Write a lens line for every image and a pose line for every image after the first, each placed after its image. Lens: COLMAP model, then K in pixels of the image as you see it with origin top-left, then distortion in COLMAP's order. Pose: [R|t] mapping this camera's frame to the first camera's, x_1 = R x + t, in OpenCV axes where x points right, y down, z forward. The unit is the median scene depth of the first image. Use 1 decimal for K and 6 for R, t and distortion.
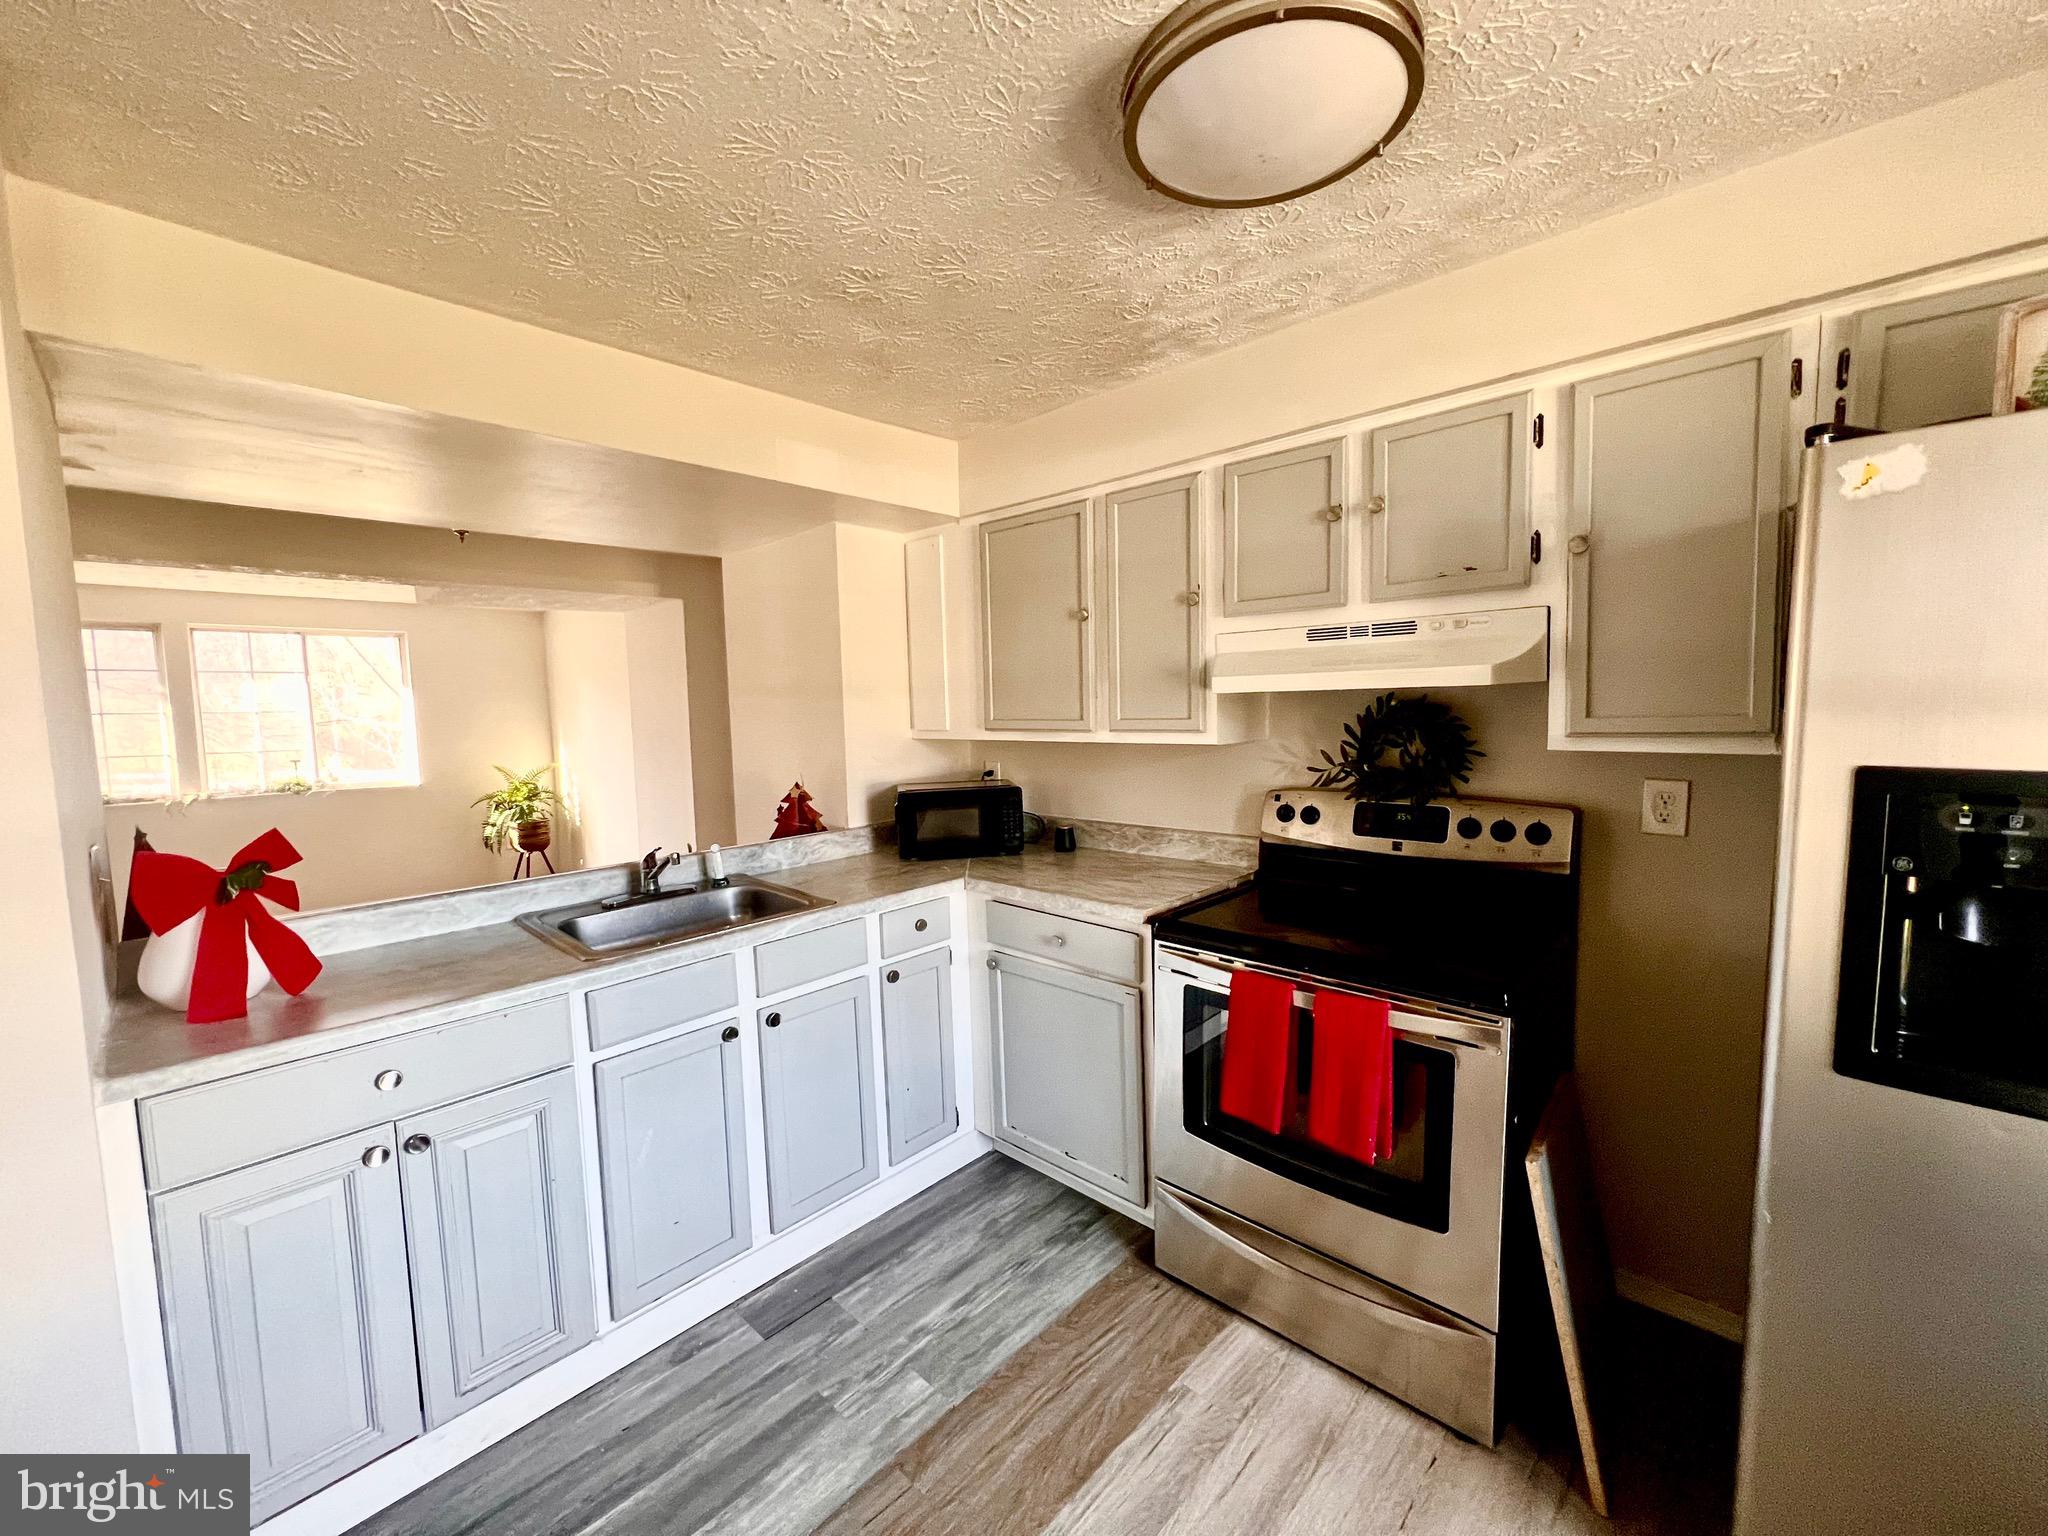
lens RADIAL K [[817.5, 0, 1024.9], [0, 817.5, 770.8], [0, 0, 1]] dist [-0.000024, -0.000025]
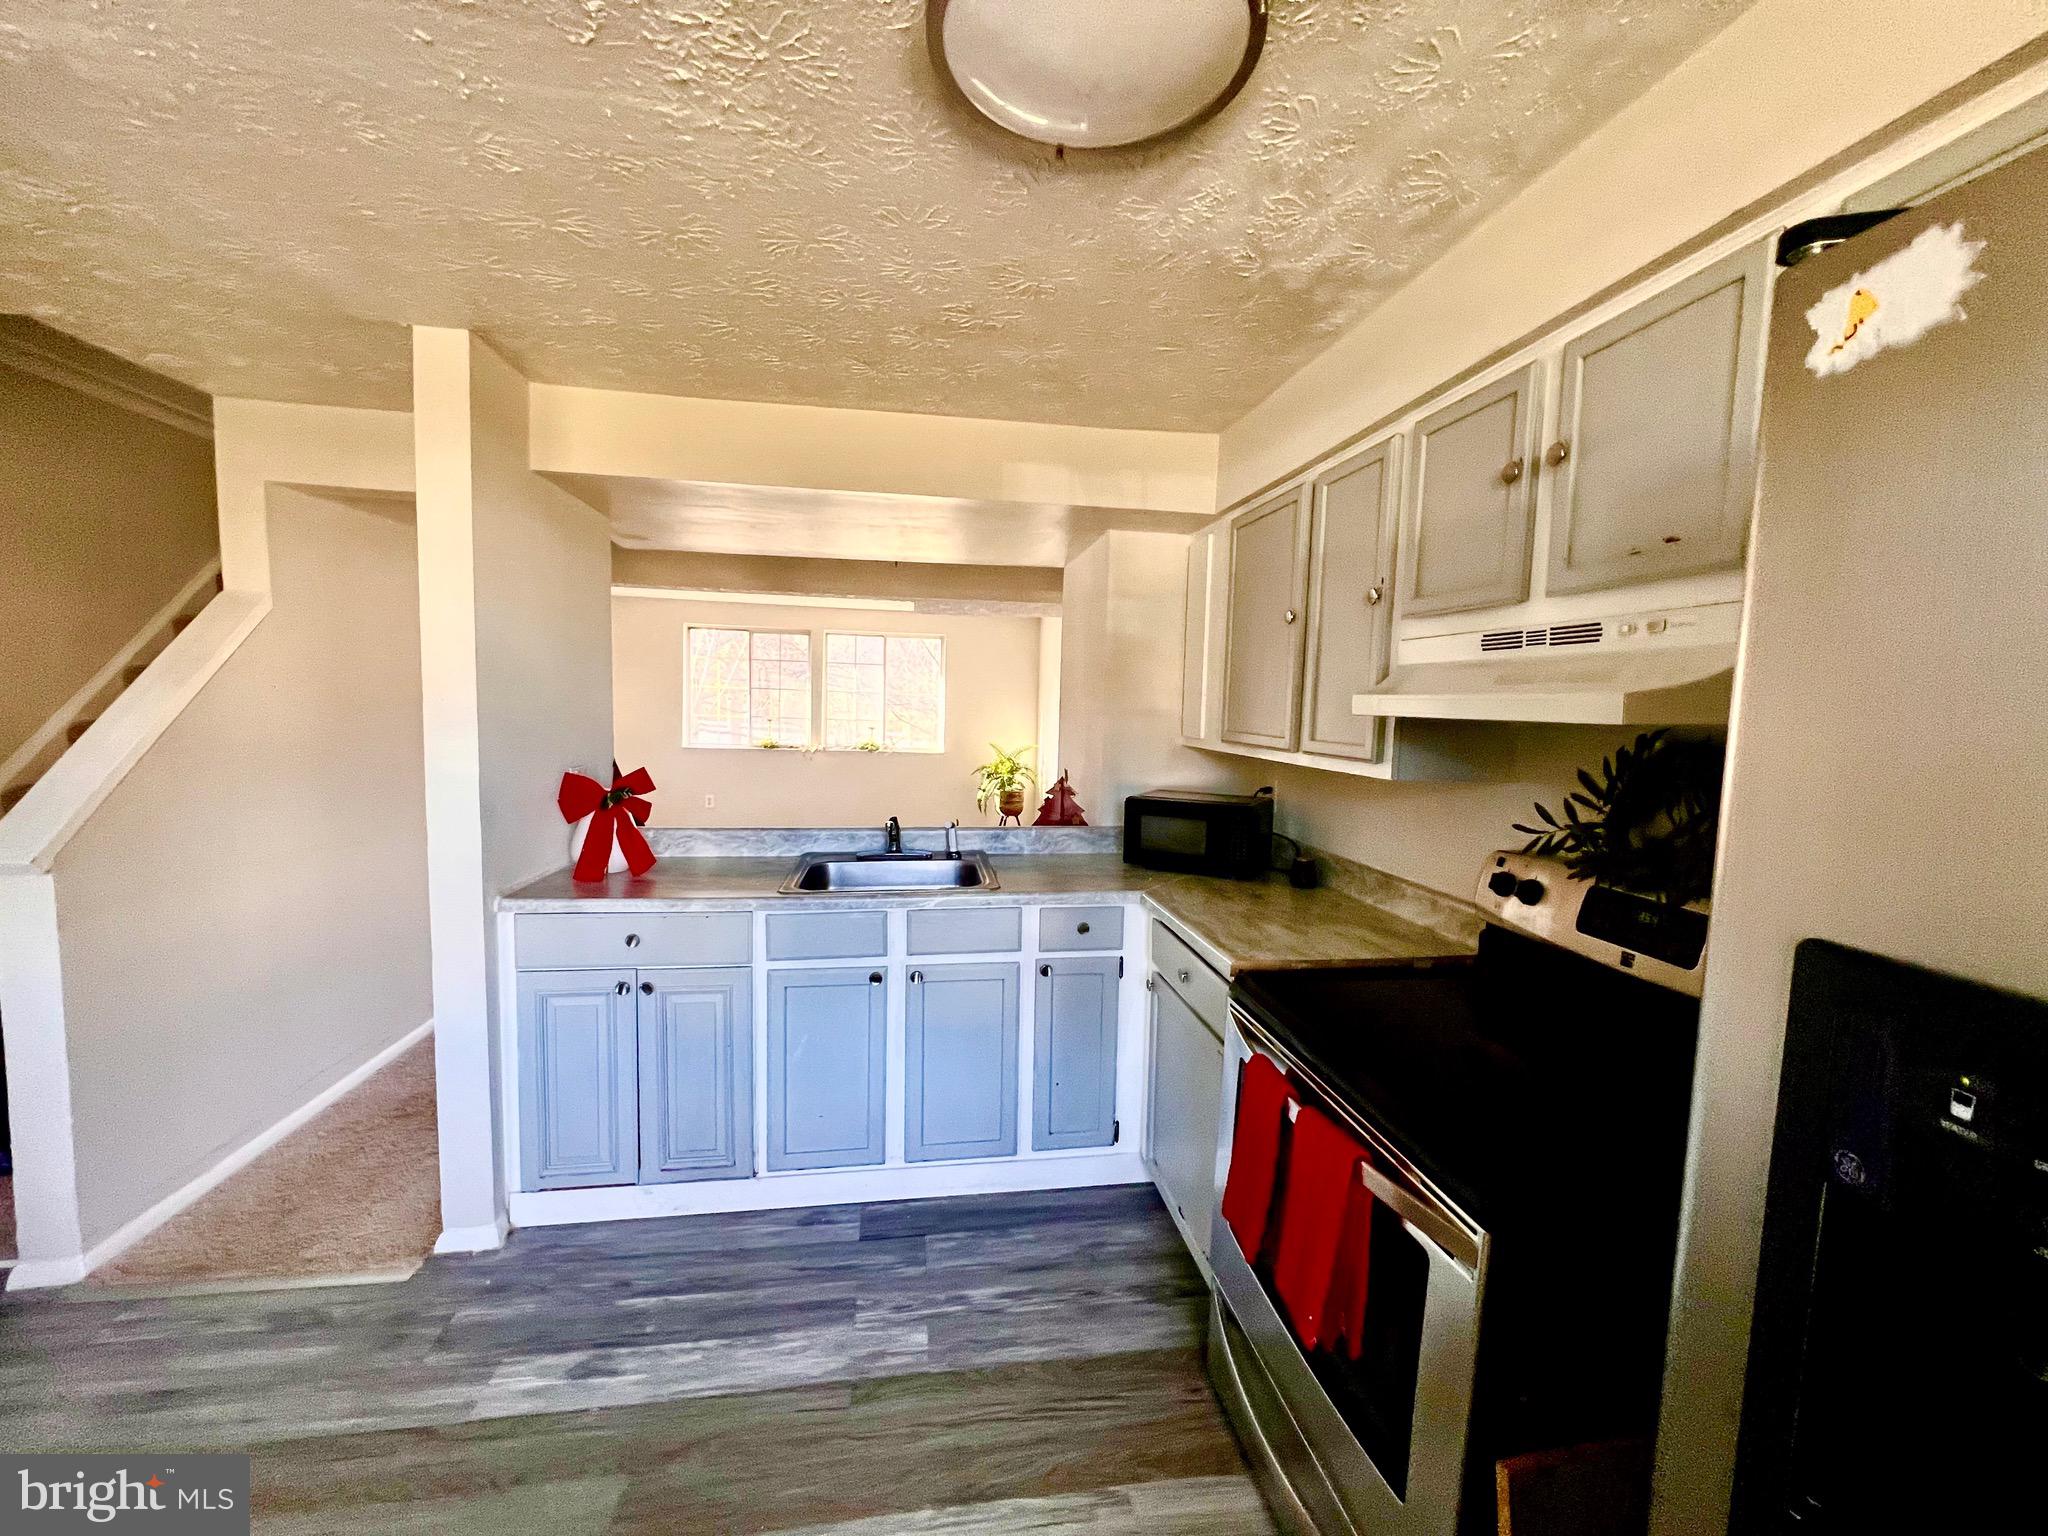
lens RADIAL K [[817.5, 0, 1024.9], [0, 817.5, 770.8], [0, 0, 1]] dist [-0.000024, -0.000025]
pose [[0.786153, 0.097941, -0.610223, 0.452719], [-0.096906, 0.994685, 0.034803, -0.035777], [0.610388, 0.031773, 0.791465, 0.166024]]
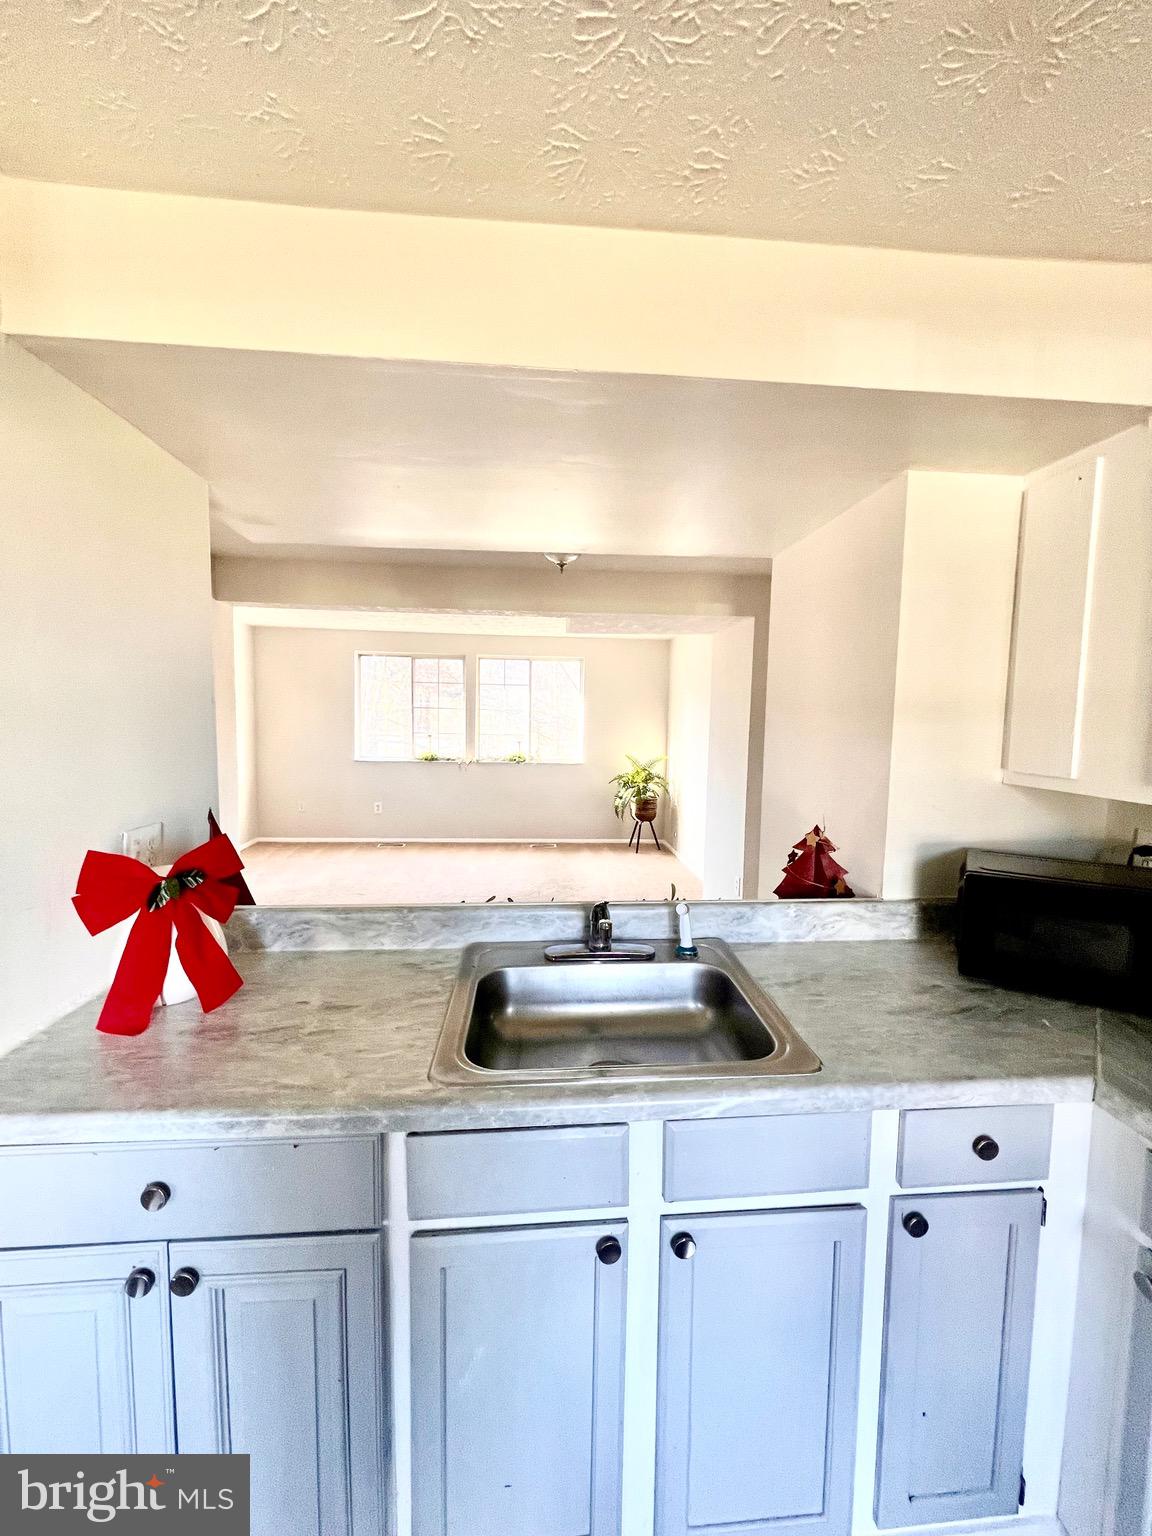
lens RADIAL K [[613.1, 0, 574.8], [0, 613.1, 768.3], [0, 0, 1]] dist [-0.000024, -0.000025]
pose [[0.738612, 0.095020, -0.667400, -0.088854], [-0.088565, 0.995113, 0.043664, -0.060995], [0.668288, 0.026858, 0.743418, 0.557812]]
